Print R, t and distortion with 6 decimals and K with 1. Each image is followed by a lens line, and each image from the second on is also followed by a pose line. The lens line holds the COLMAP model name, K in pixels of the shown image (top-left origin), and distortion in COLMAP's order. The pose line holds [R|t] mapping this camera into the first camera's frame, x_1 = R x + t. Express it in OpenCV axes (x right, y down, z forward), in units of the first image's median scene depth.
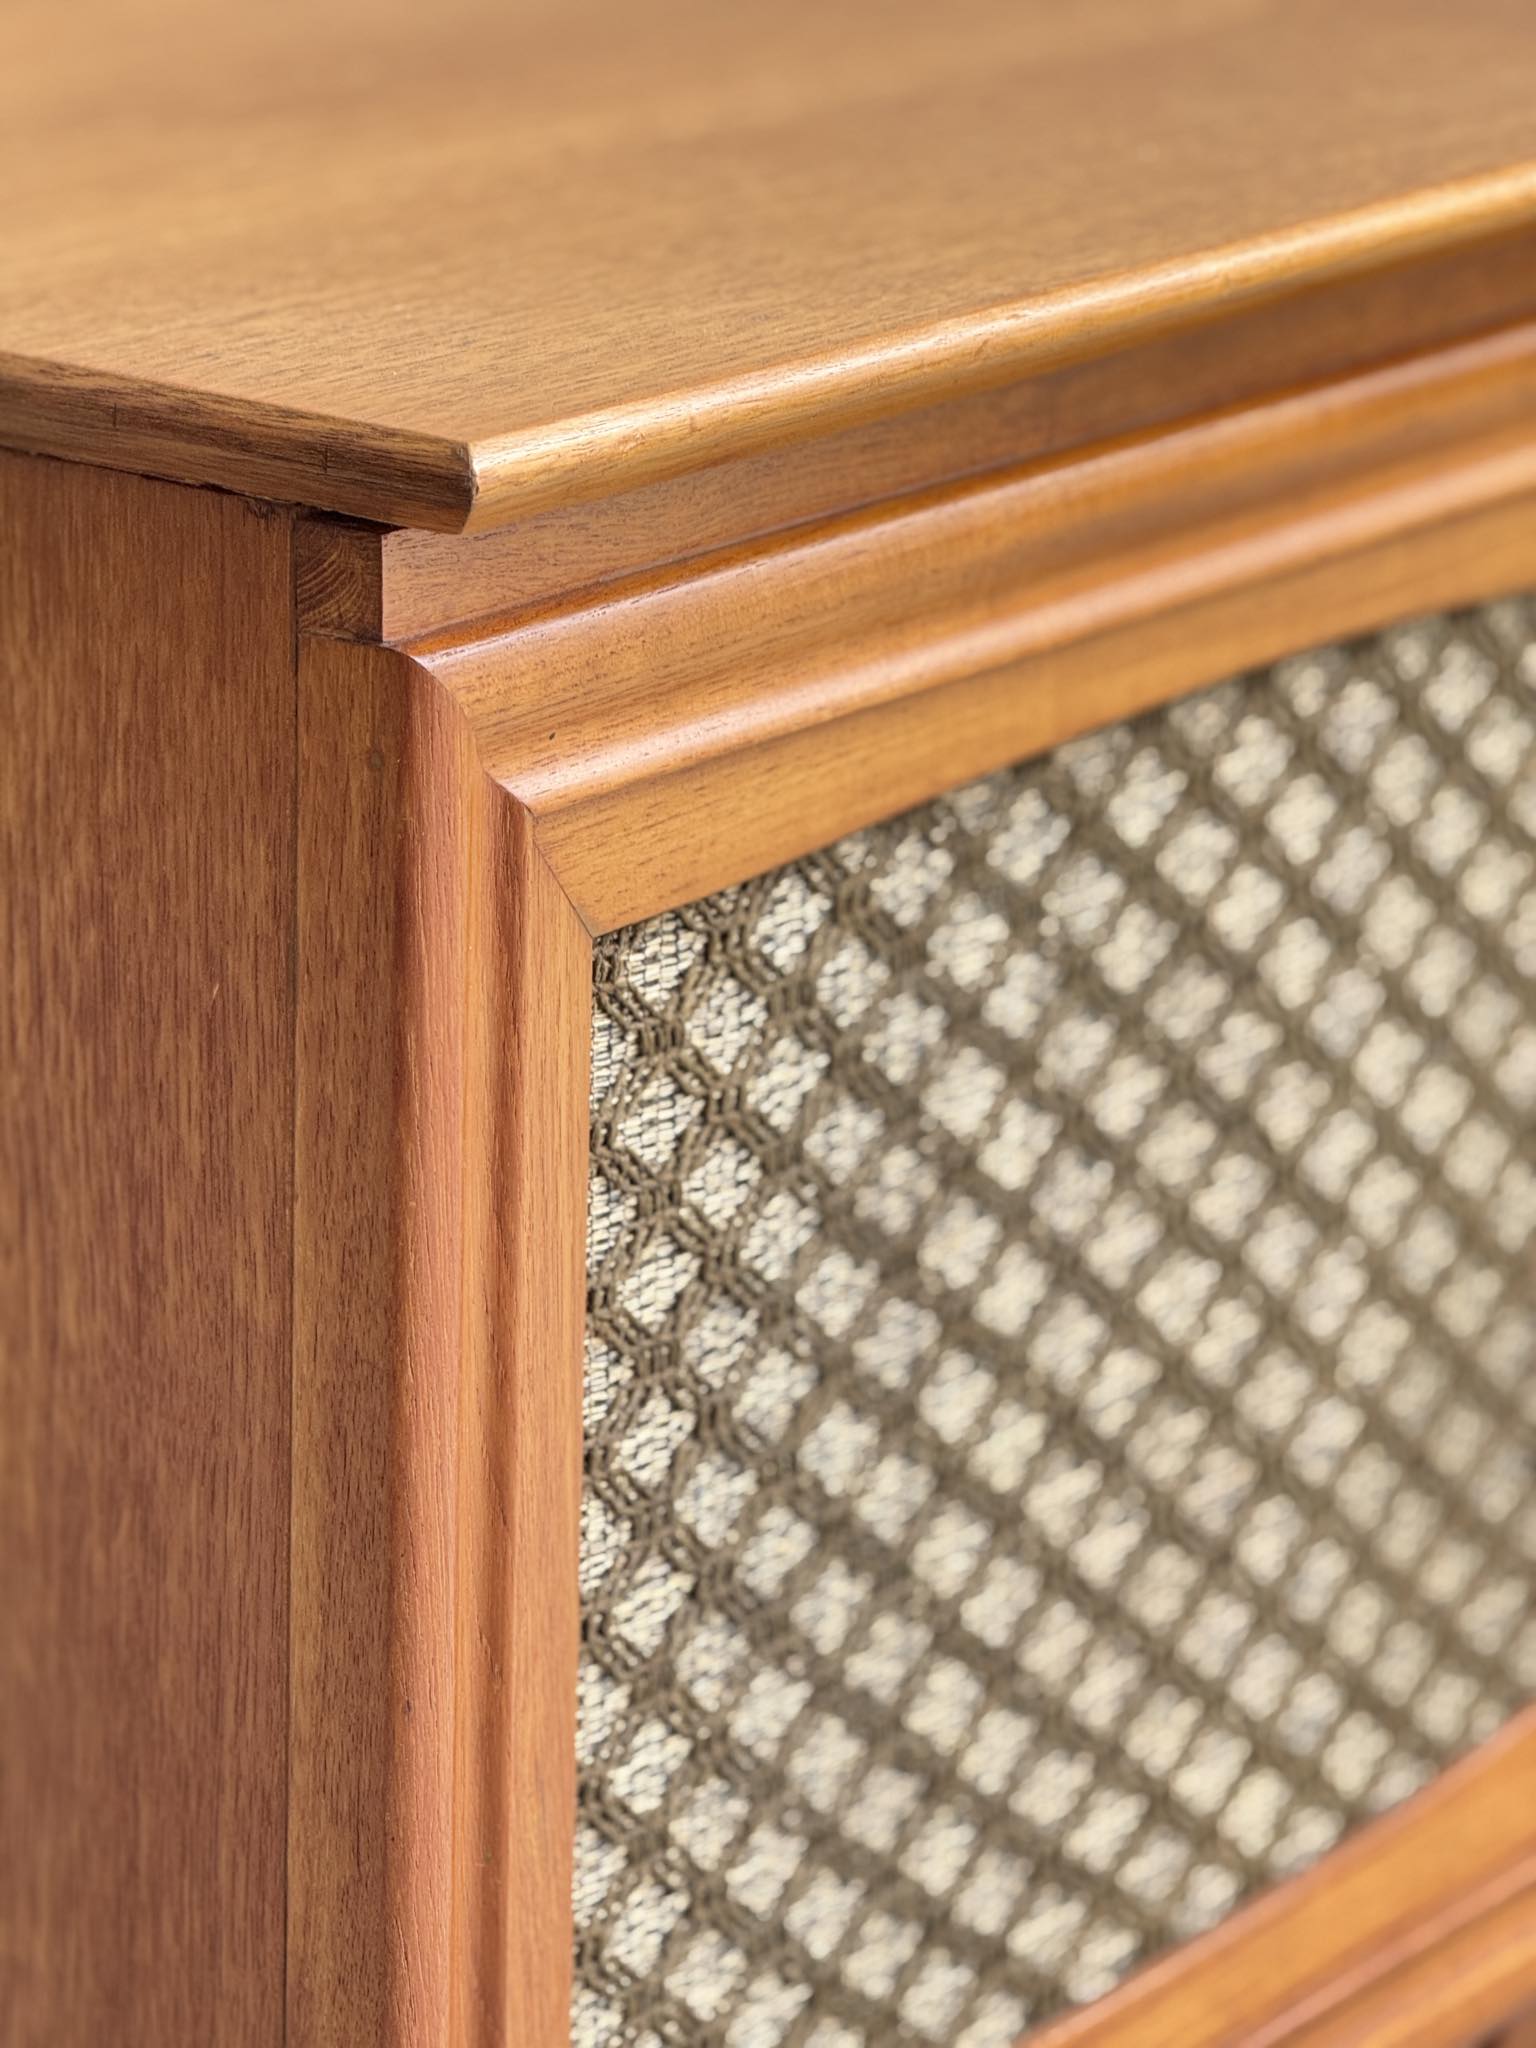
lens RADIAL K [[7059.7, 0, 768.0], [0, 7059.7, 1024.0], [0, 0, 1]] dist [0.272474, -1.083574]
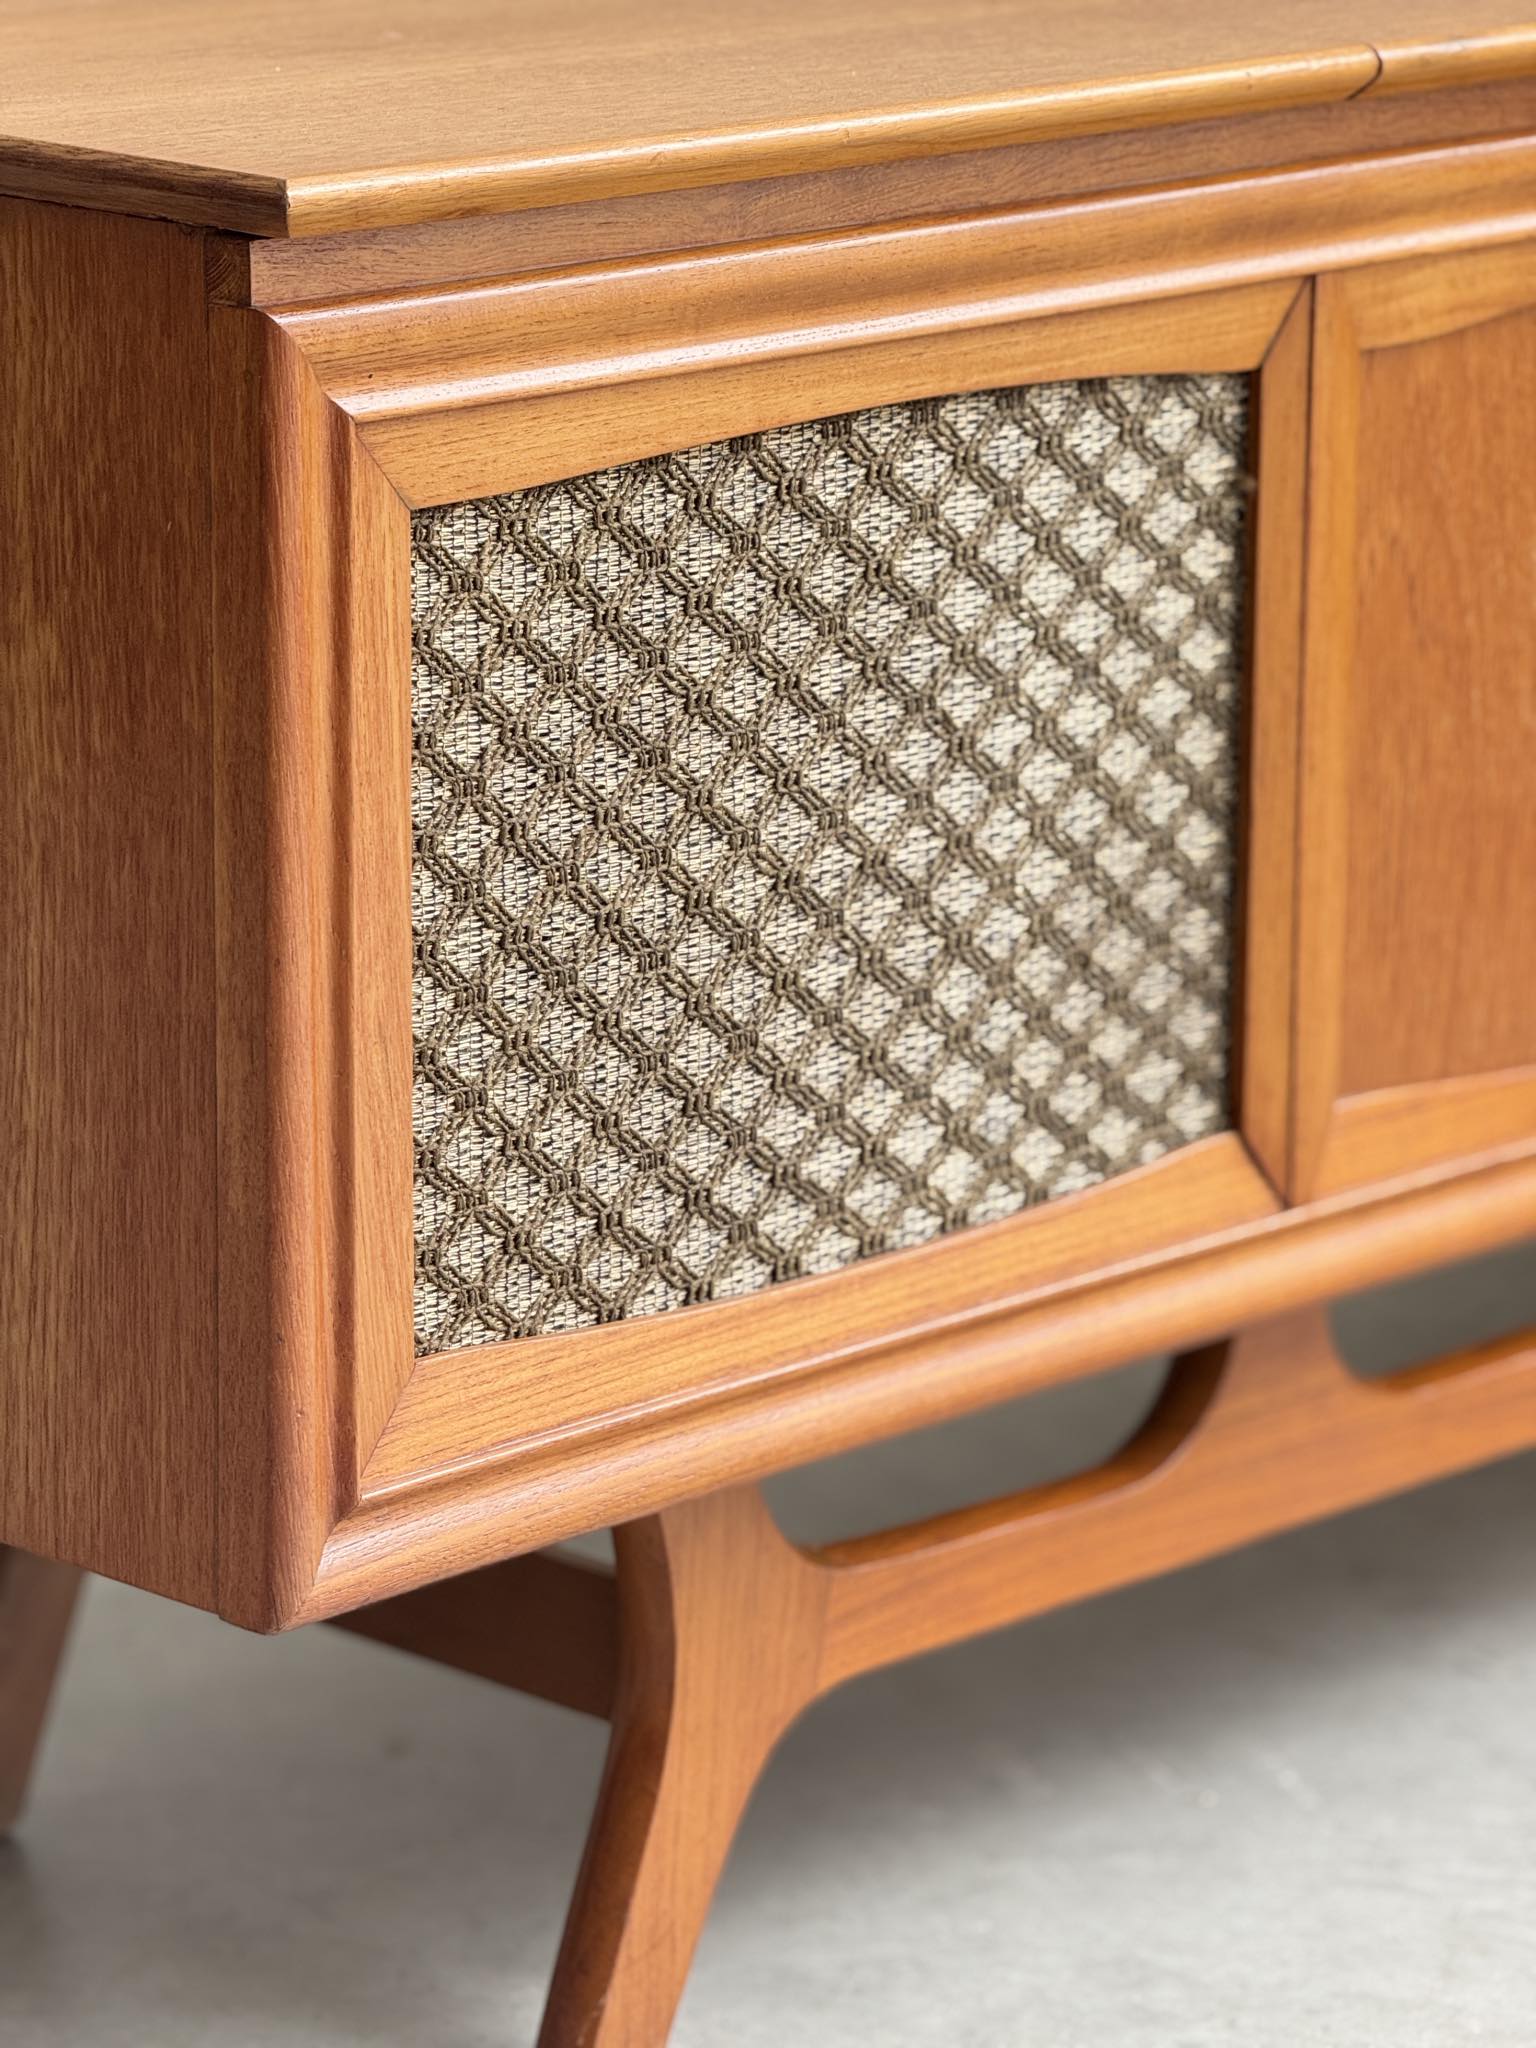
lens RADIAL K [[7059.7, 0, 768.0], [0, 7059.7, 1024.0], [0, 0, 1]] dist [0.272474, -1.083574]
pose [[0.989921, 0.017530, -0.140528, 0.282657], [-0.025203, 0.998276, -0.053012, 0.186744], [0.139357, 0.056019, 0.988656, -0.595064]]
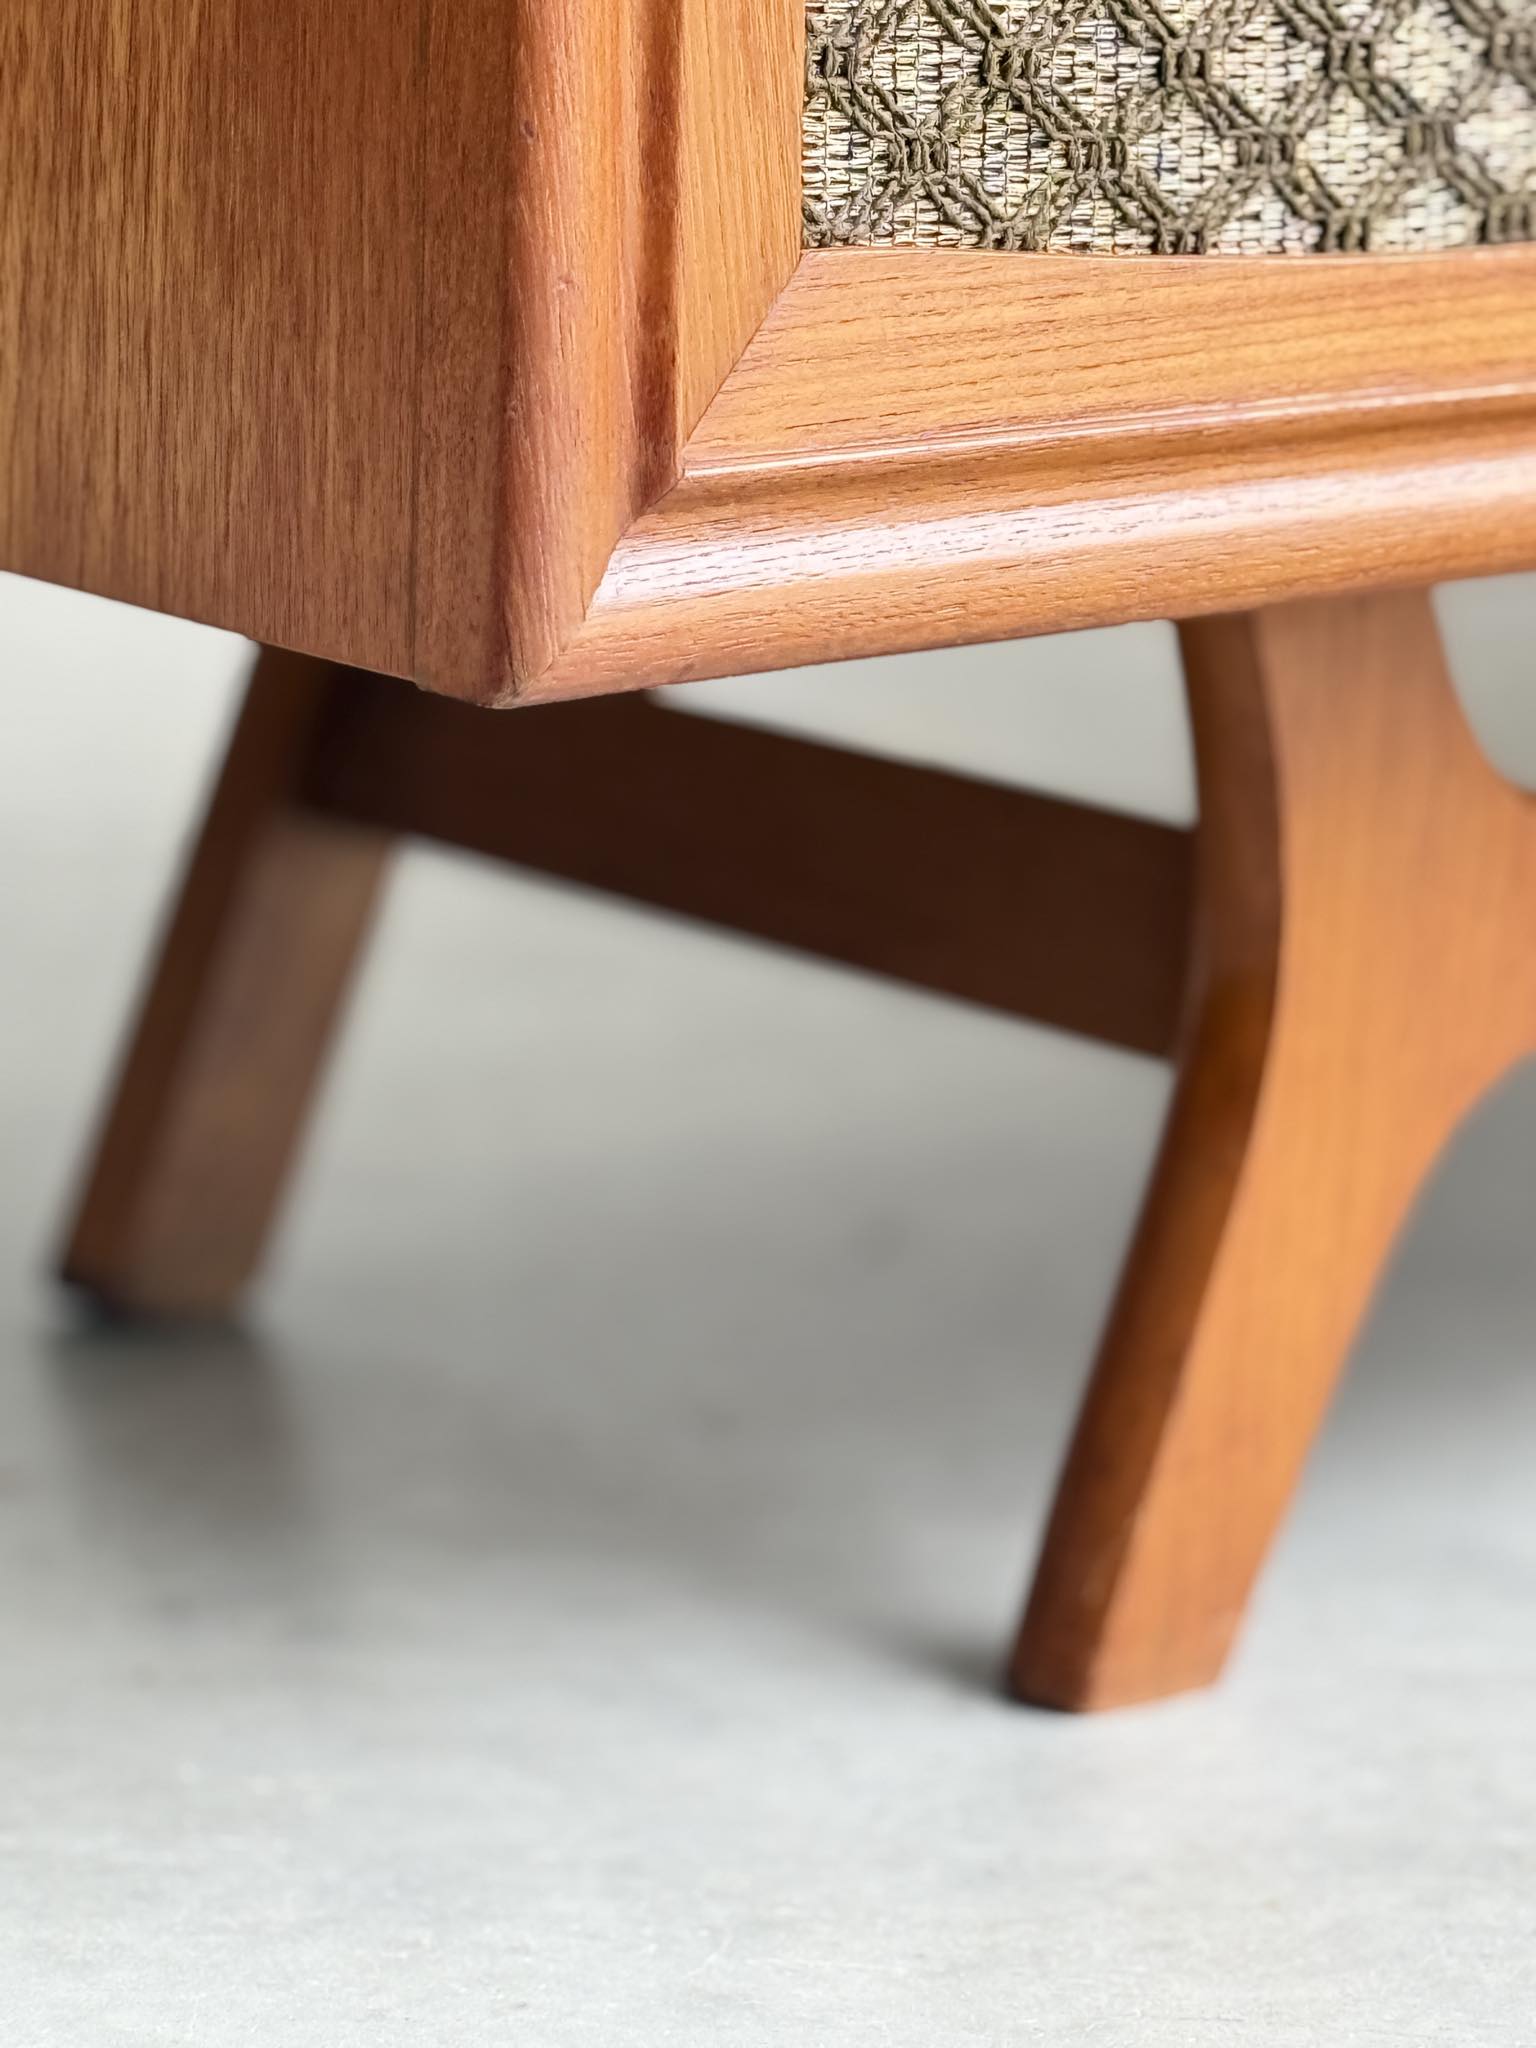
lens RADIAL K [[7059.7, 0, 768.0], [0, 7059.7, 1024.0], [0, 0, 1]] dist [0.272474, -1.083574]
pose [[0.964749, 0.055247, -0.257306, 0.204309], [-0.074166, 0.995164, -0.064405, 0.335965], [0.252504, 0.081218, 0.964181, 0.163633]]
